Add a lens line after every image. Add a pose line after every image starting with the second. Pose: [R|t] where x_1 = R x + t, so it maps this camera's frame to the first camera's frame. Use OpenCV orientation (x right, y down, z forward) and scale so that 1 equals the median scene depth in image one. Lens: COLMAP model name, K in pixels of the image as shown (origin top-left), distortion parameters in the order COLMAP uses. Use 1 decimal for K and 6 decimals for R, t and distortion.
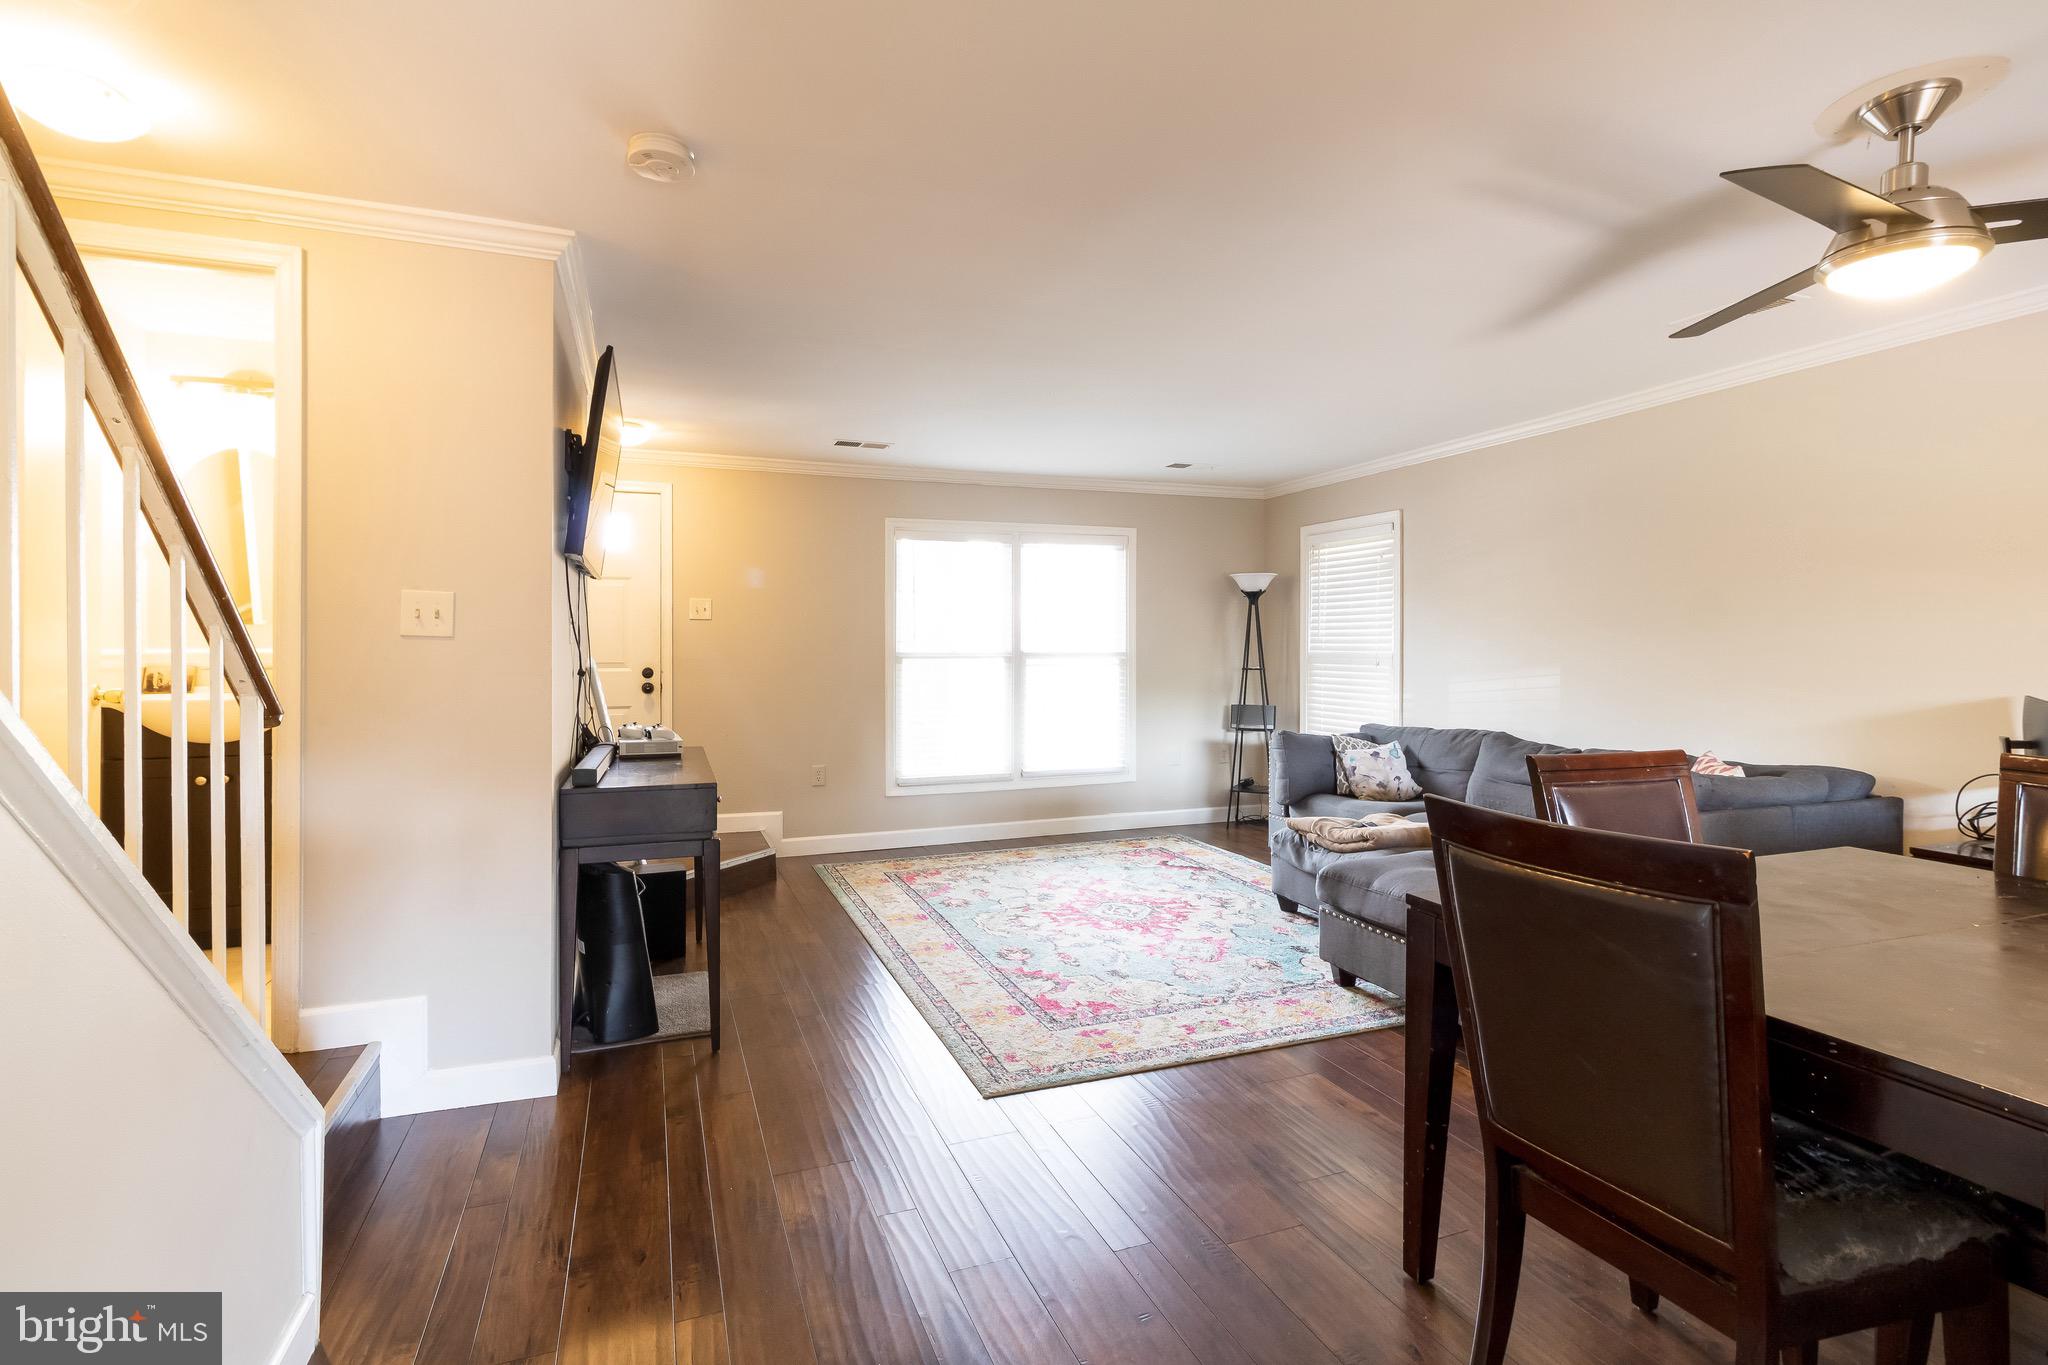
lens RADIAL K [[1000.9, 0, 1011.6], [0, 1000.9, 648.6], [0, 0, 1]] dist [-0.000803, 0.000100]
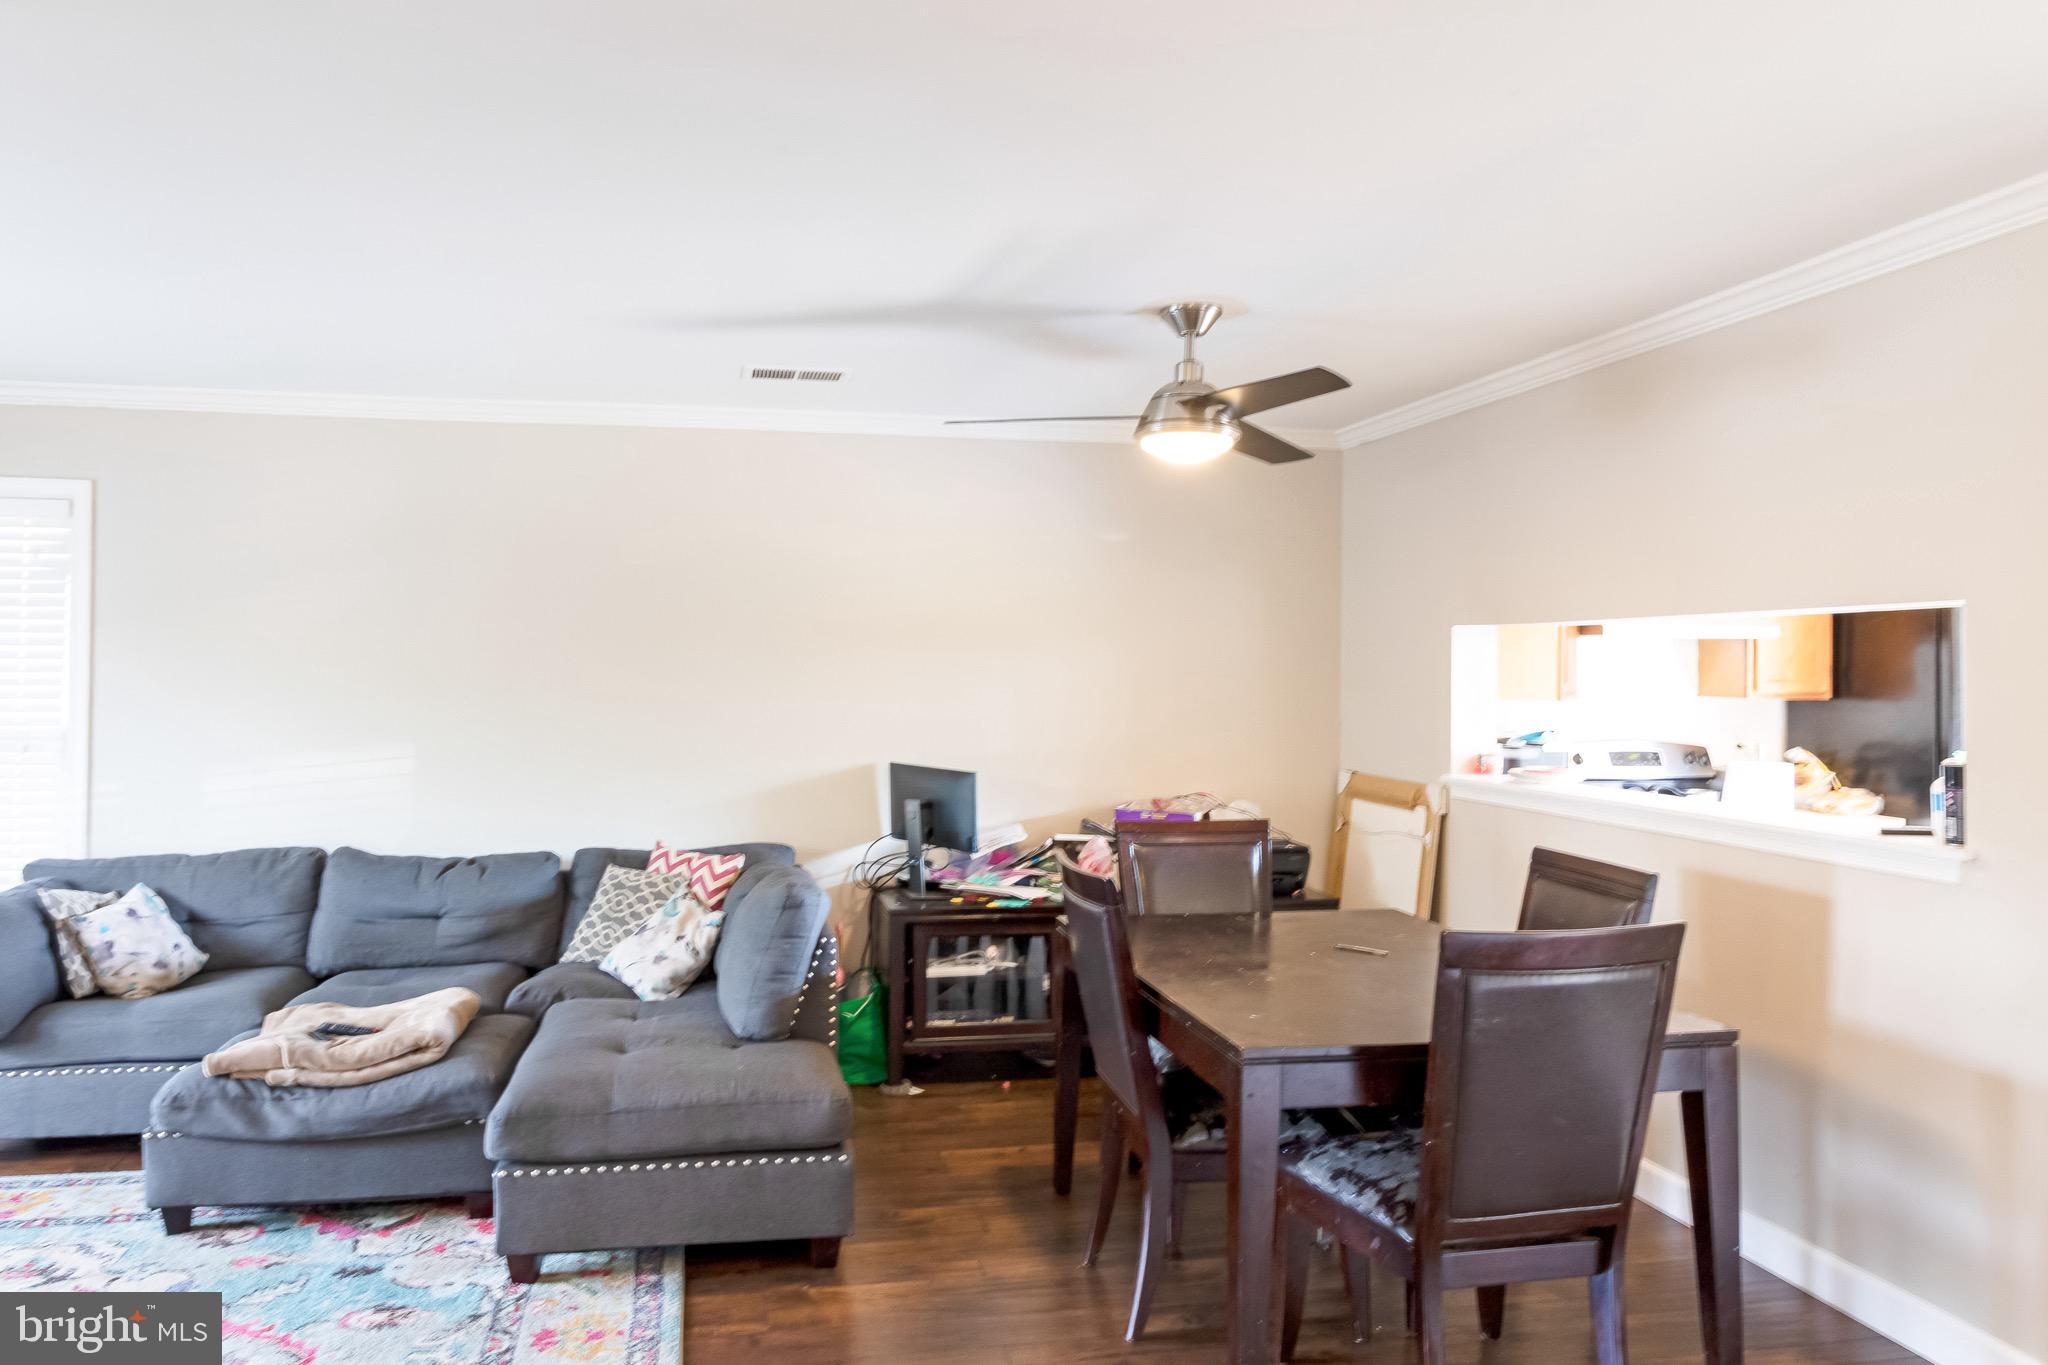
lens RADIAL K [[1370.4, 0, 989.5], [0, 1370.4, 652.0], [0, 0, 1]] dist [-0.001822, -0.000632]
pose [[0.144034, 0.015905, 0.989445, -0.342986], [-0.010824, 0.999836, -0.014497, -0.037244], [-0.989514, -0.008621, 0.144182, 0.408614]]
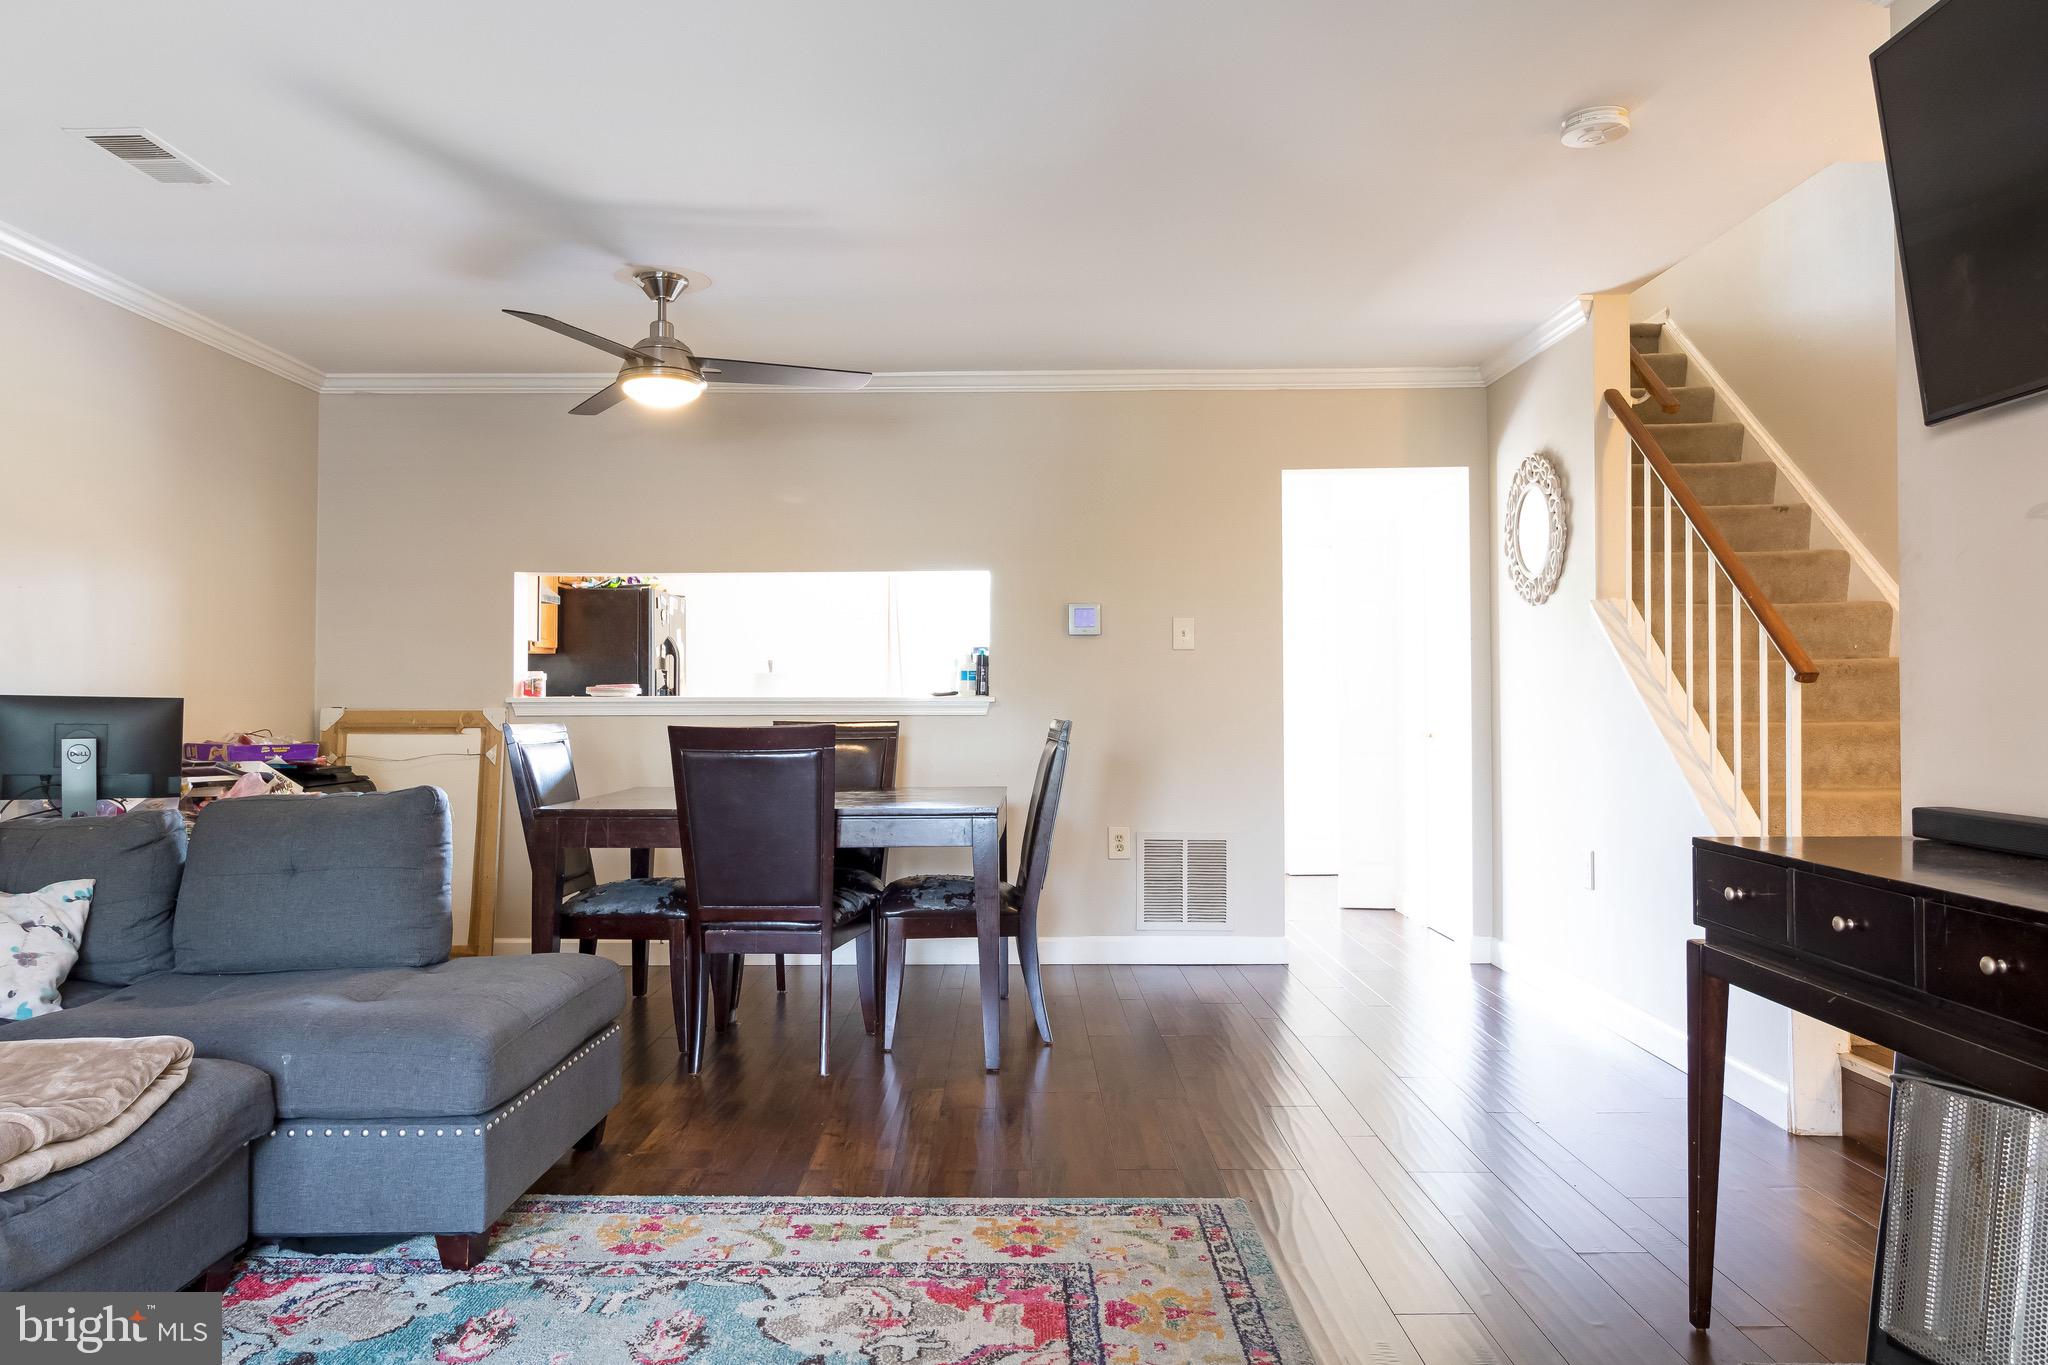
lens RADIAL K [[1270.2, 0, 1024.0], [0, 1270.2, 682.5], [0, 0, 1]] dist [-0.002945, -0.000852]
pose [[-0.932616, 0.010138, 0.360728, -0.119733], [0.006964, 0.999925, -0.010098, 0.032311], [-0.360803, -0.006906, -0.932616, 1.048849]]
